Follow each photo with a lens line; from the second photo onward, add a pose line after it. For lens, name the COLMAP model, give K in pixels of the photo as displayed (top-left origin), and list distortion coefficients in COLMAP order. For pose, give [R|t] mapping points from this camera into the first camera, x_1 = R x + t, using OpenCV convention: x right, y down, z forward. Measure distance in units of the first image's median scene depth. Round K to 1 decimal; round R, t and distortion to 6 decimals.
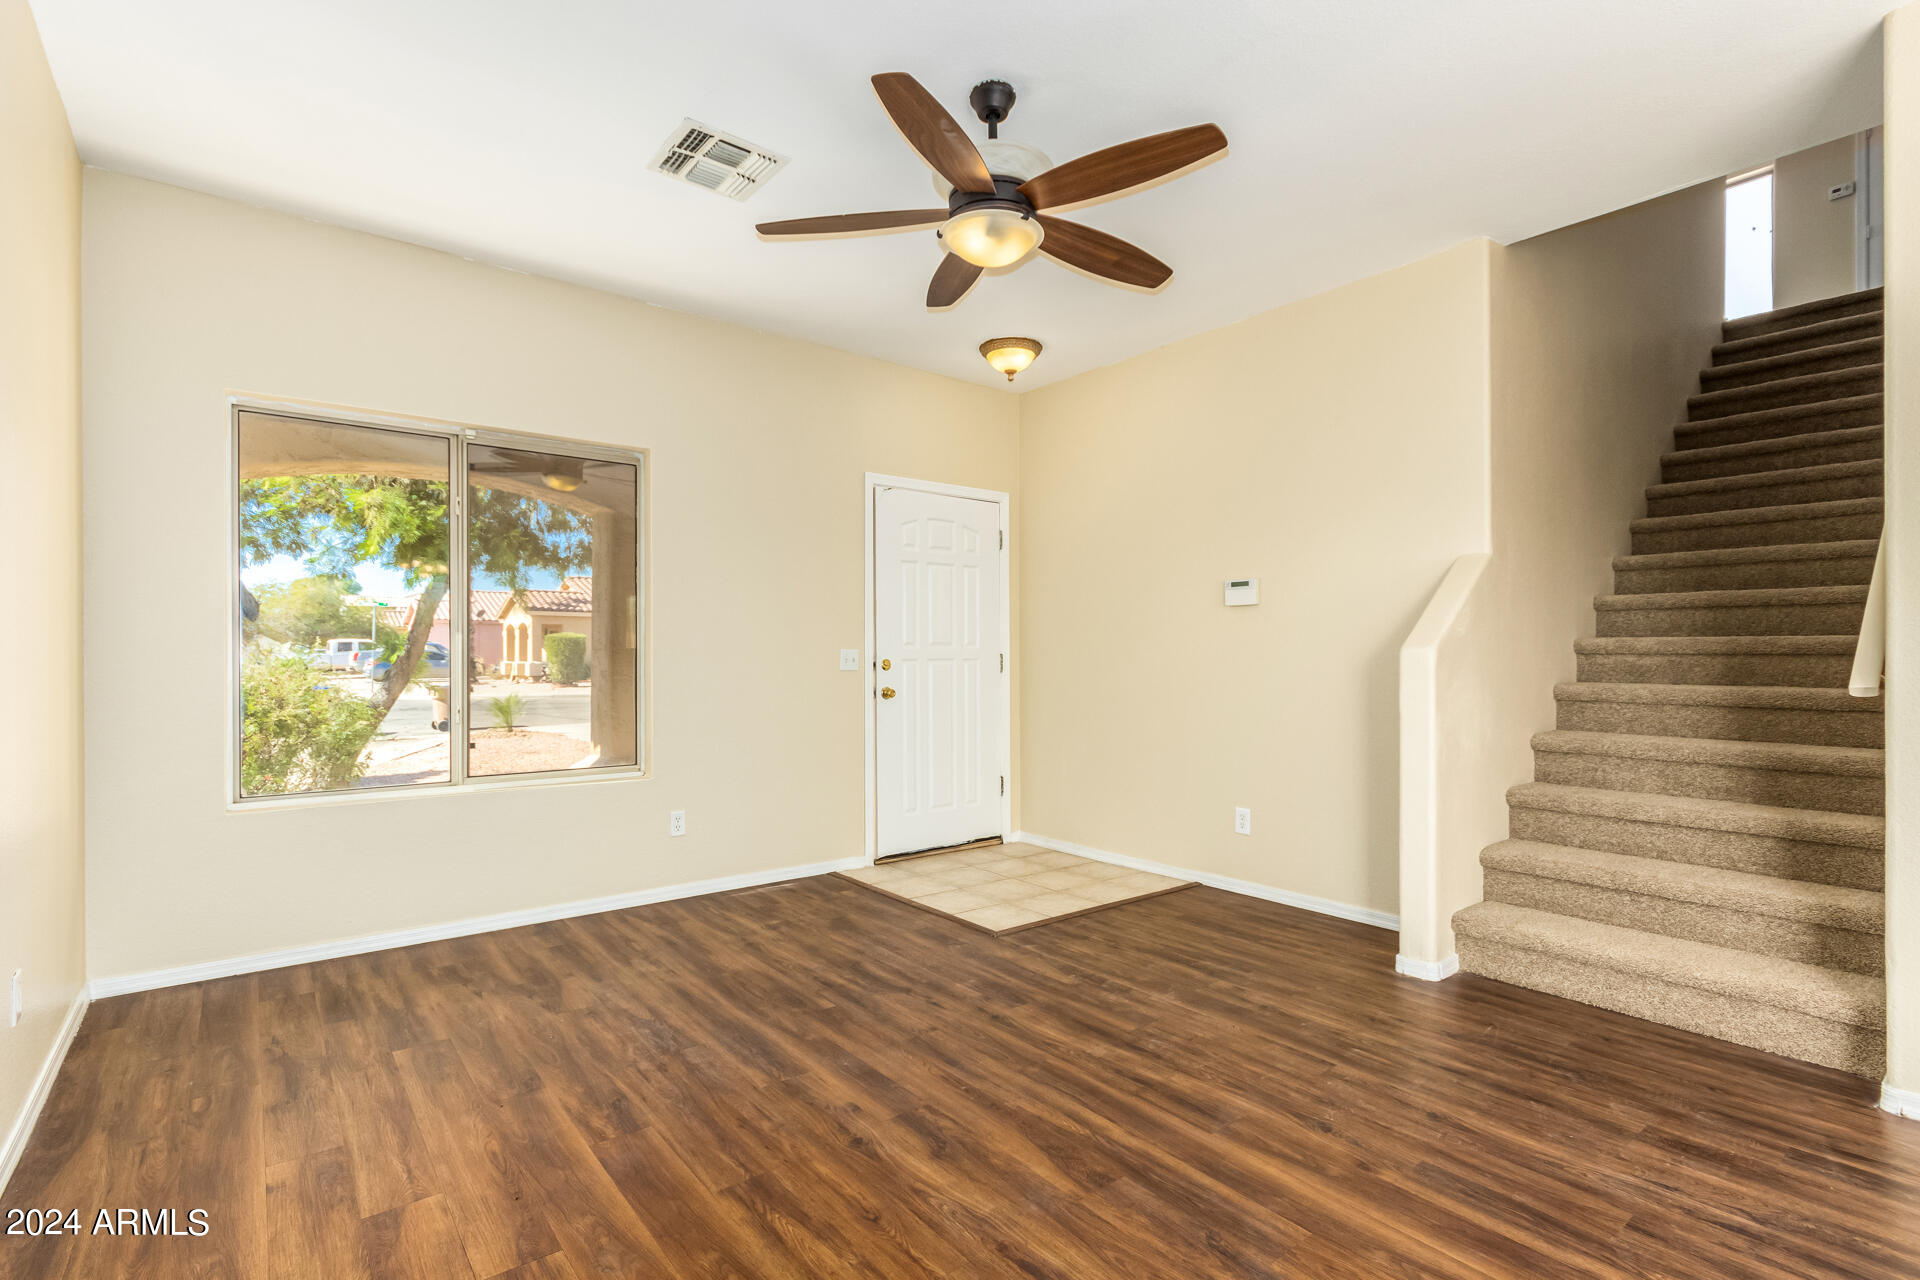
lens RADIAL K [[892.8, 0, 953.7], [0, 892.8, 649.5], [0, 0, 1]] dist [0.001905, 0.002560]
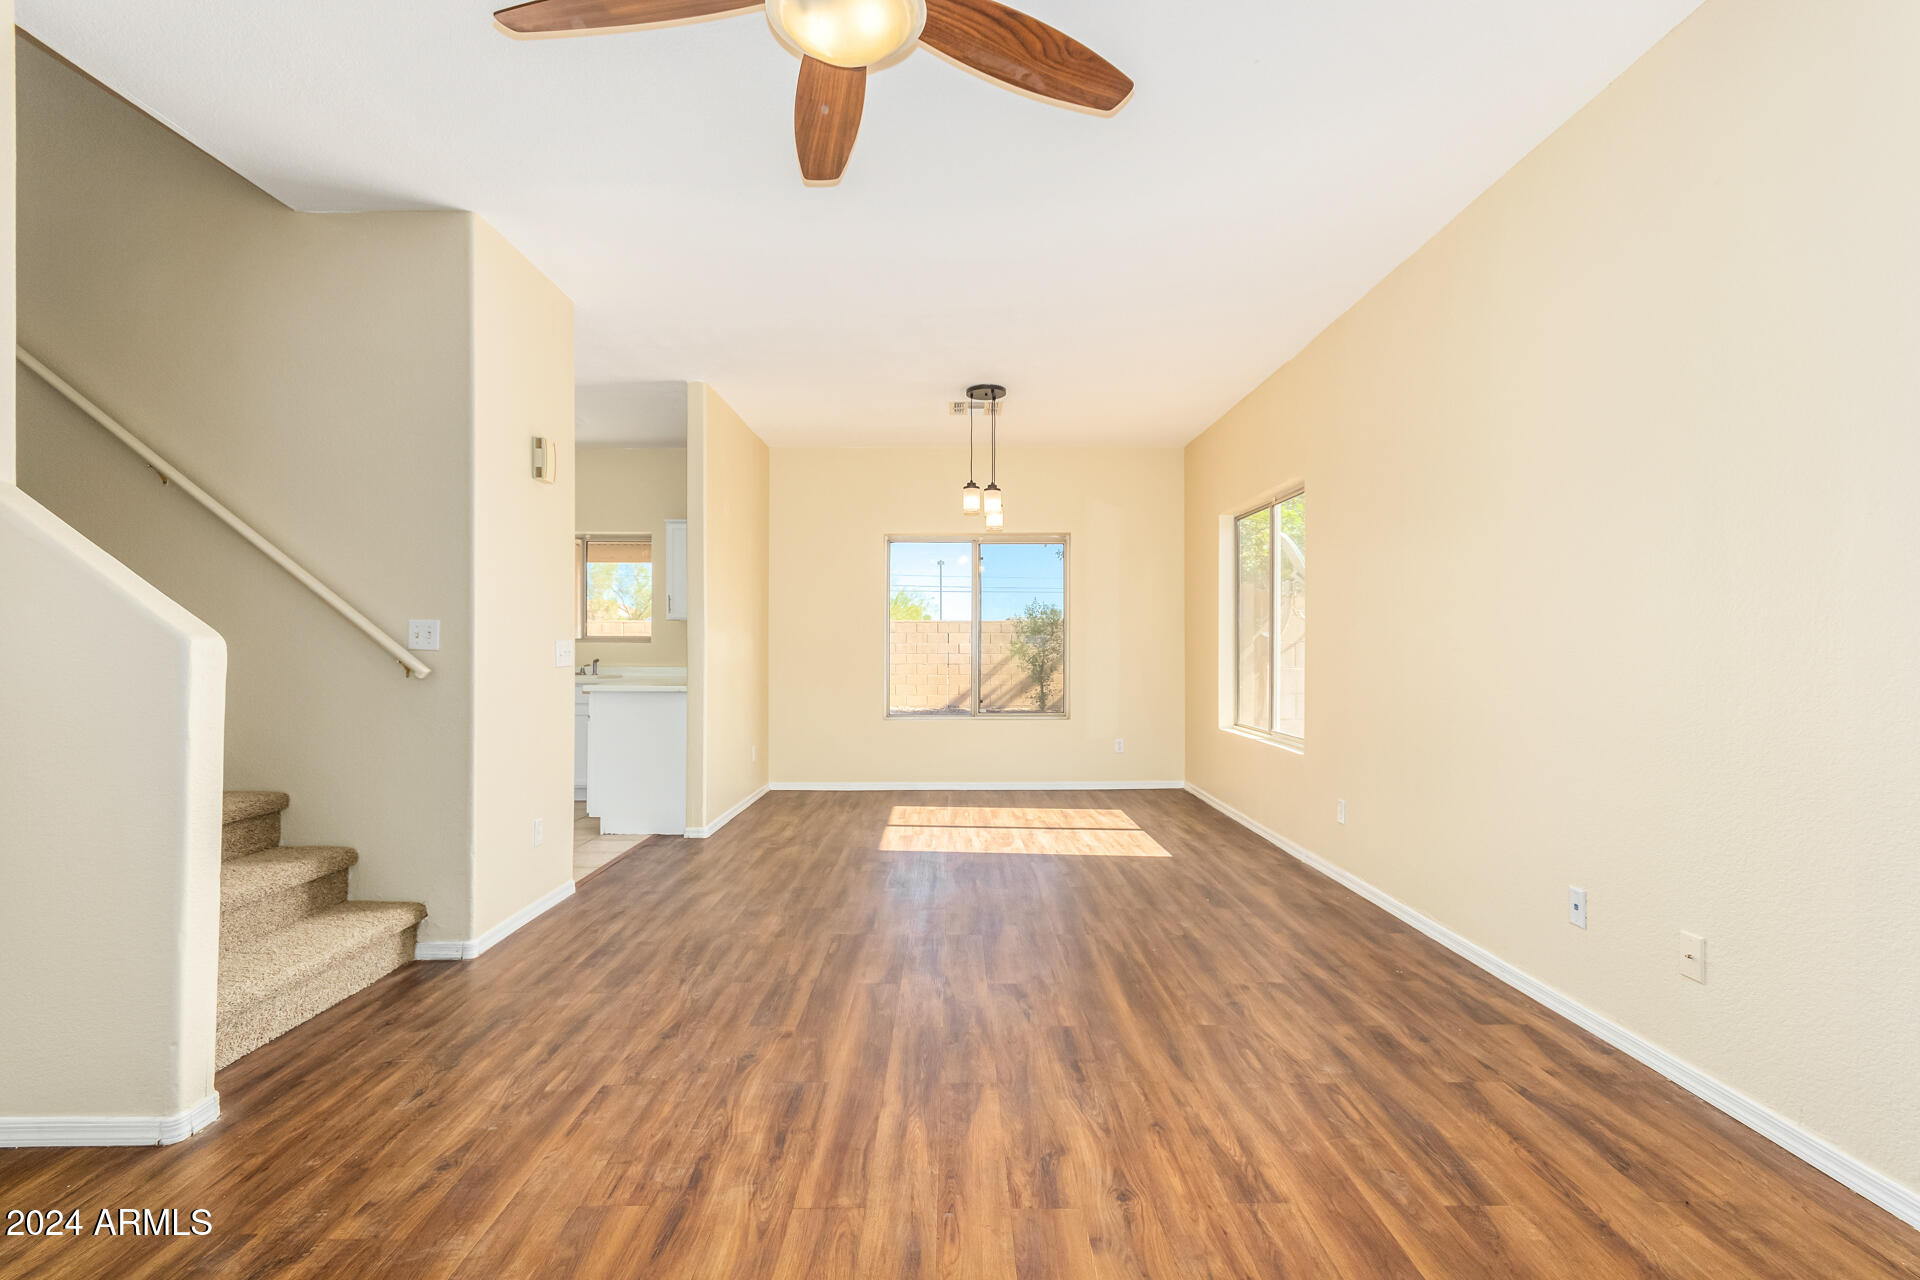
lens RADIAL K [[892.8, 0, 952.2], [0, 892.8, 637.4], [0, 0, 1]] dist [0.001905, 0.002560]
pose [[-0.786169, 0.008645, 0.617951, -0.438585], [-0.003296, 0.999829, -0.018181, 0.011588], [-0.618003, -0.016330, -0.786006, 1.509394]]
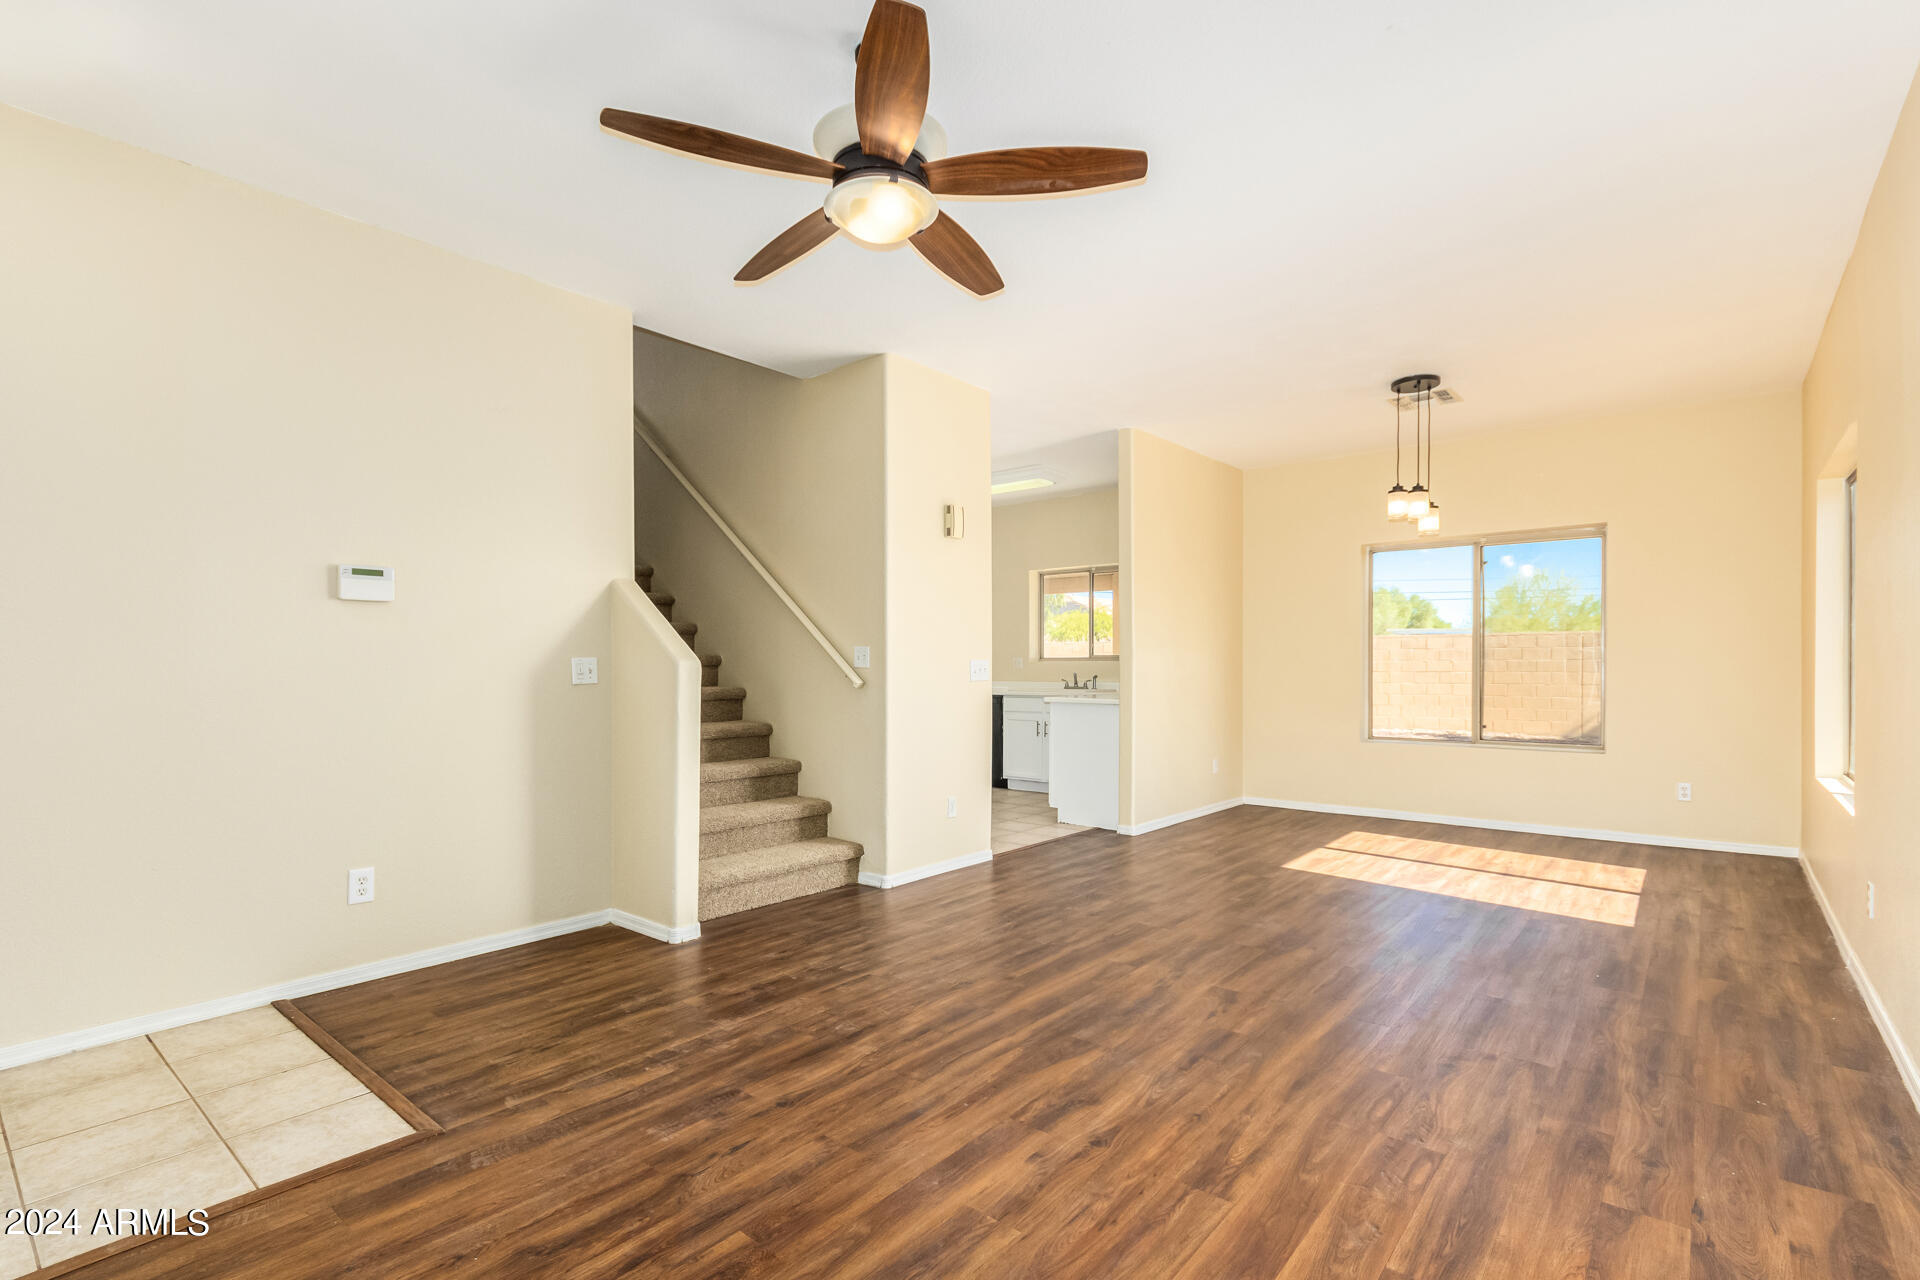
lens RADIAL K [[892.8, 0, 955.4], [0, 892.8, 659.1], [0, 0, 1]] dist [0.001905, 0.002560]
pose [[-0.202897, 0.009082, 0.979158, -0.898035], [-0.005578, 0.999930, -0.010430, 0.009123], [-0.979184, -0.007578, -0.202832, 1.141469]]
